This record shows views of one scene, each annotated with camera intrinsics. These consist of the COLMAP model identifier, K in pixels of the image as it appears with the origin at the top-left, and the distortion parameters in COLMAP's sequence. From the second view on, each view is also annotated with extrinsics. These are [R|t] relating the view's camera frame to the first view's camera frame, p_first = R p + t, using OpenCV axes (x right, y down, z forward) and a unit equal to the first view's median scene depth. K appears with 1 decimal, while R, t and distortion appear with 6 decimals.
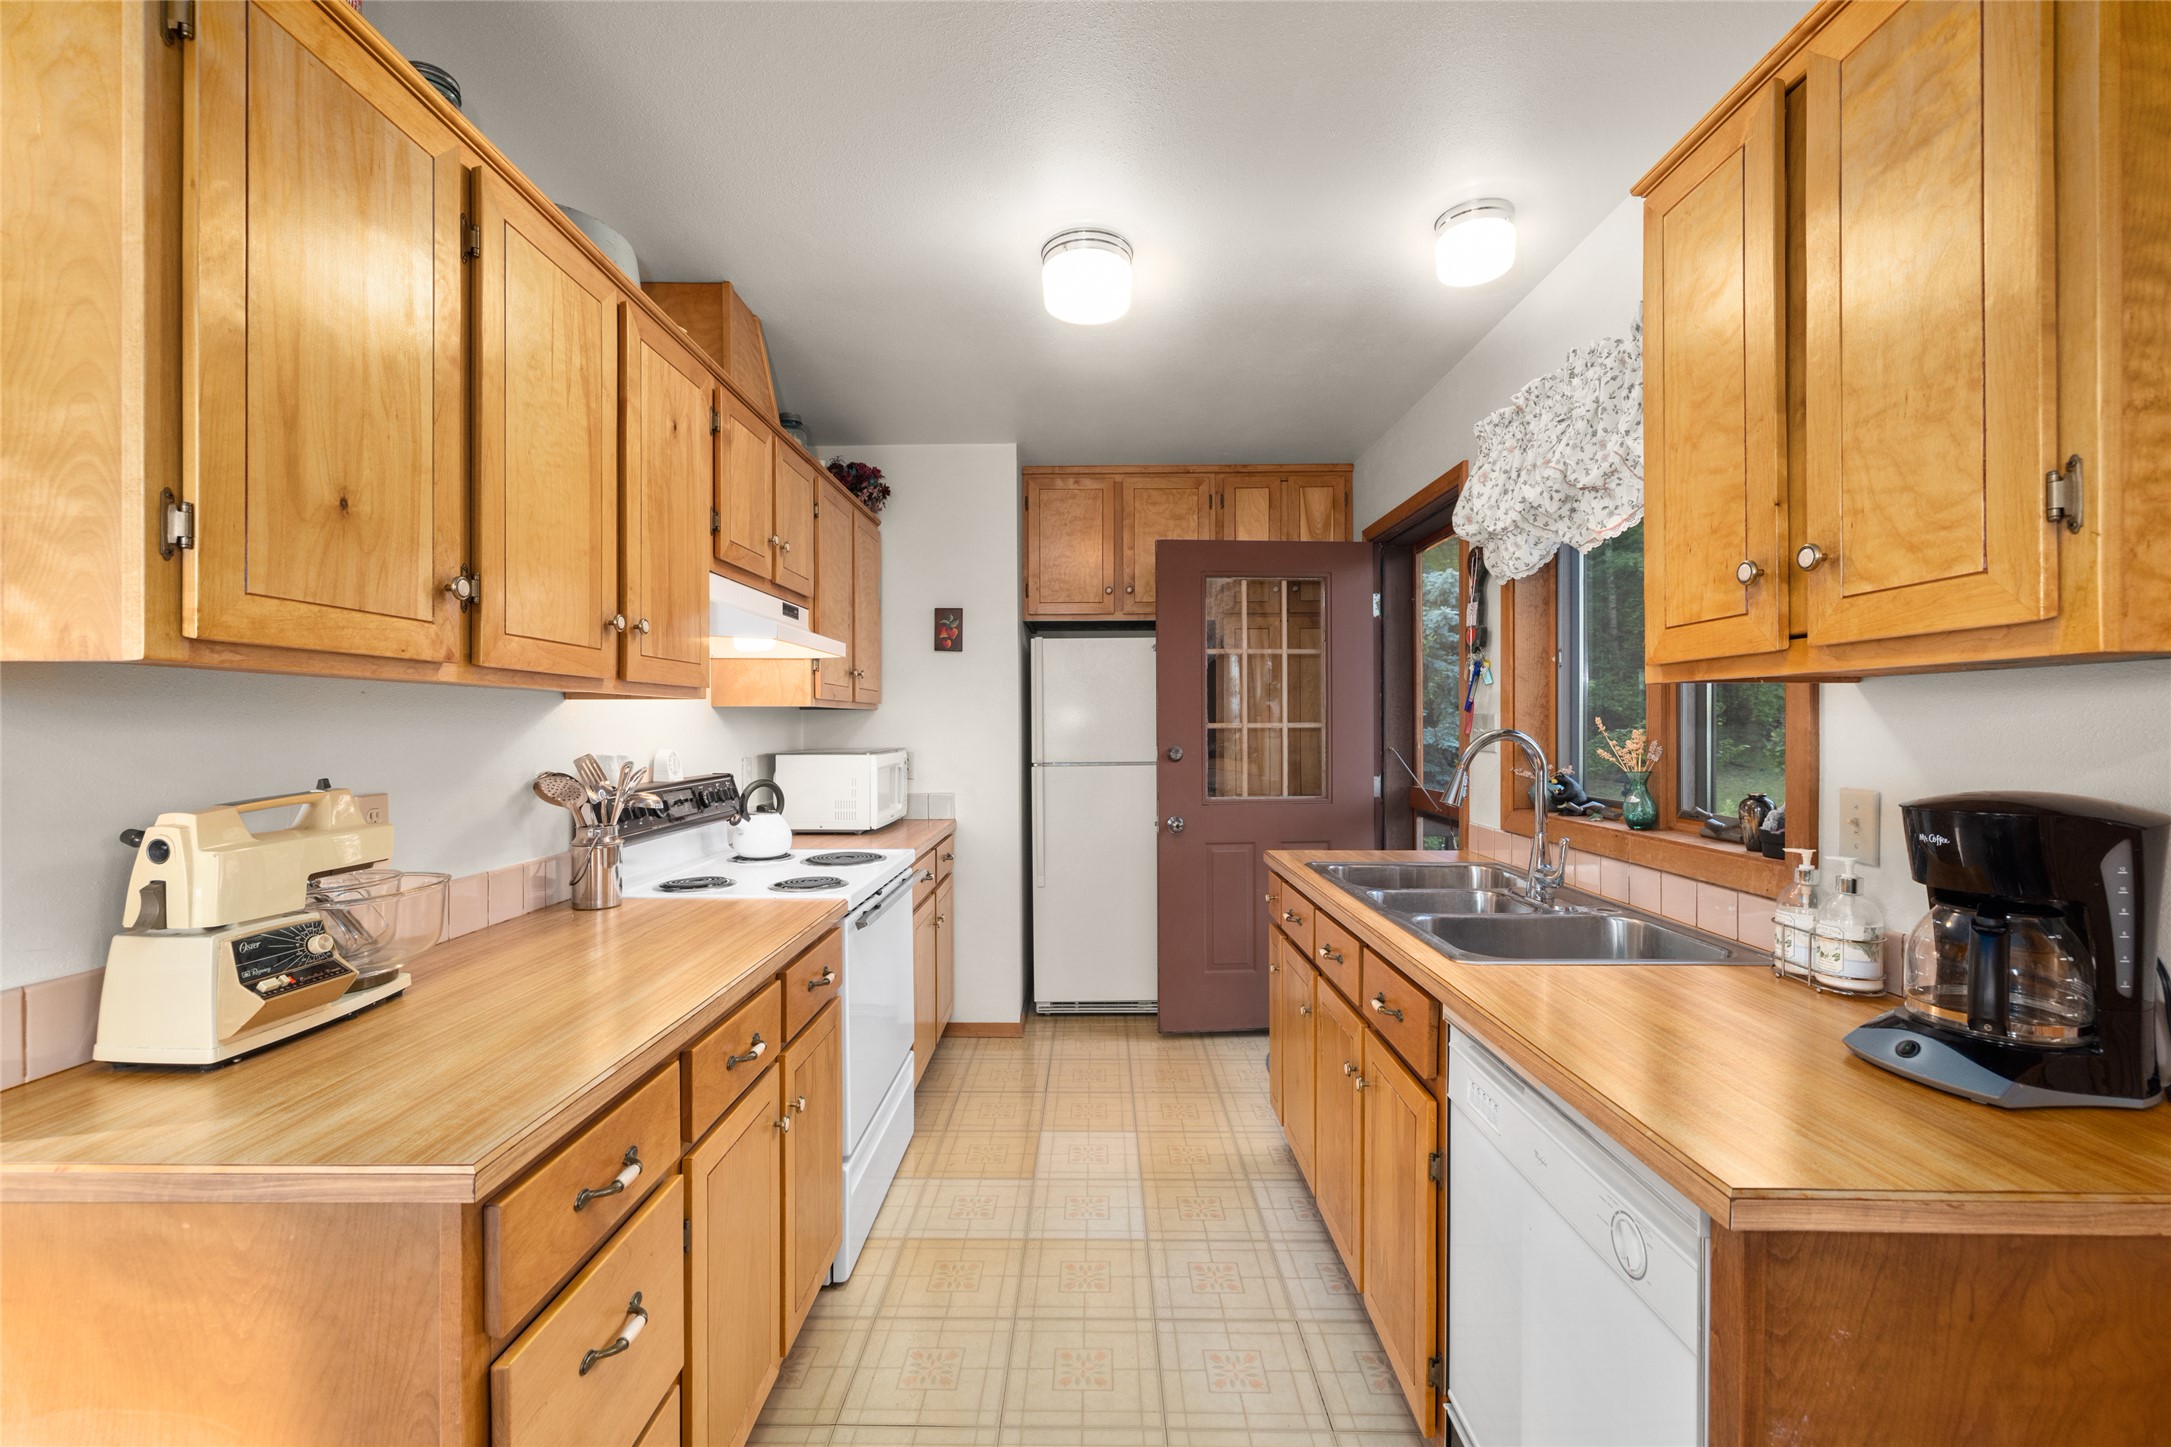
lens RADIAL K [[905.7, 0, 1083.6], [0, 905.7, 727.1], [0, 0, 1]] dist [0.001627, -0.000291]
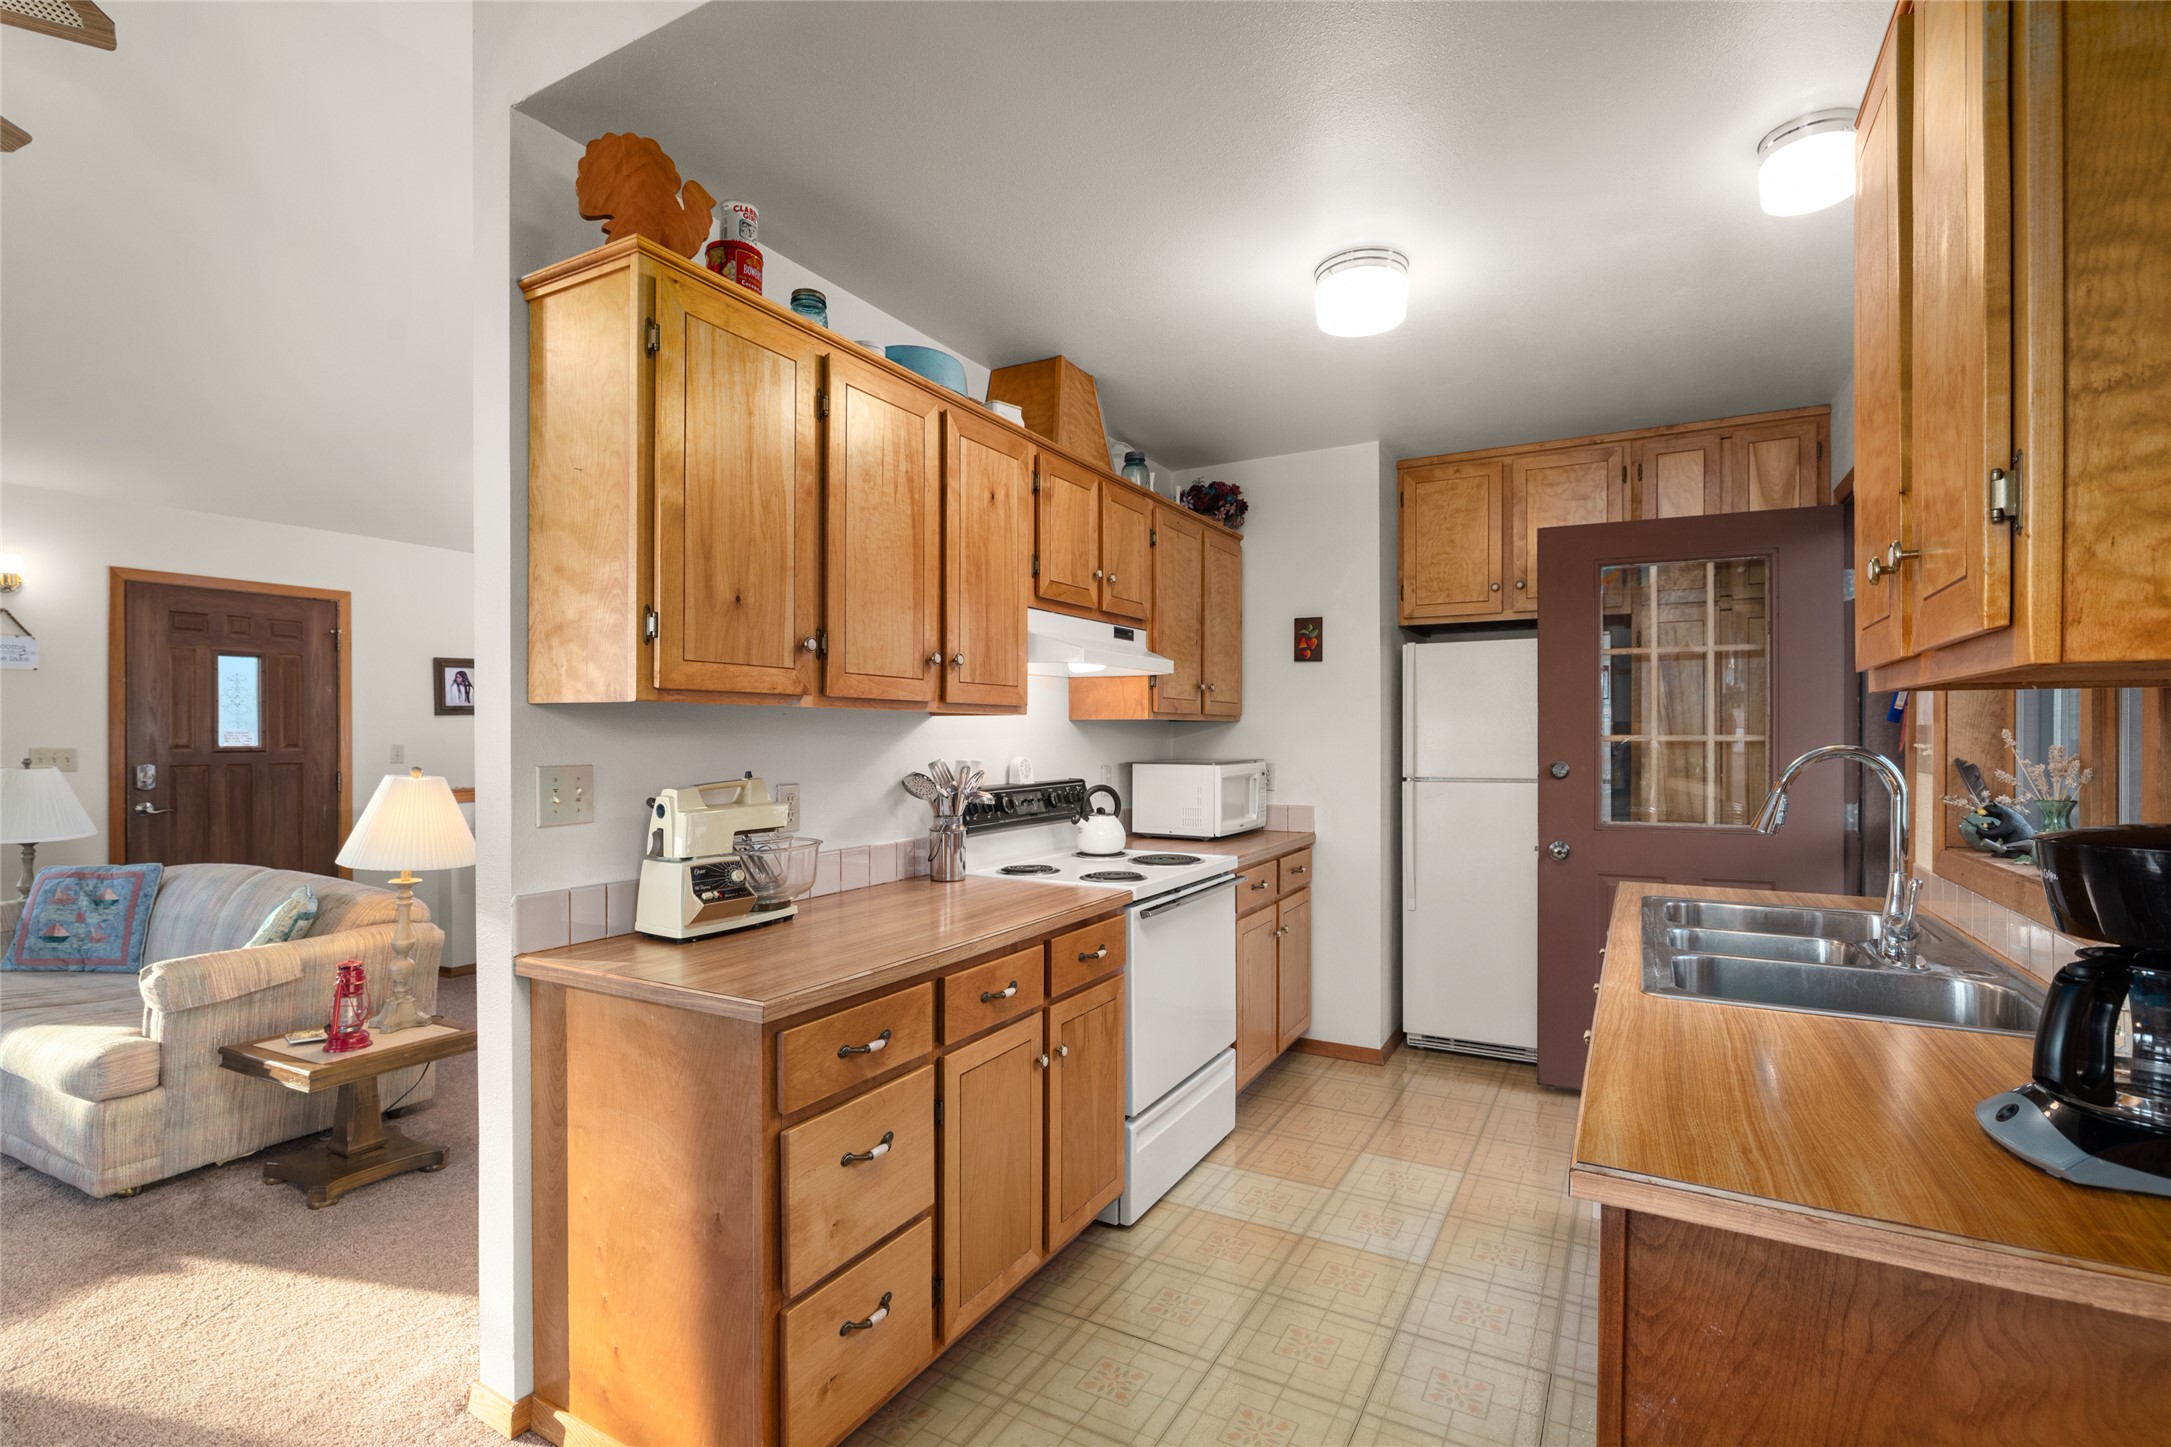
lens RADIAL K [[1006.7, 0, 1083.2], [0, 1006.7, 739.4], [0, 0, 1]] dist [-0.004380, 0.000228]
pose [[0.876589, 0.004042, -0.481223, 0.331617], [-0.003296, 0.999992, 0.002395, -0.002278], [0.481228, -0.000513, 0.876595, -0.153926]]
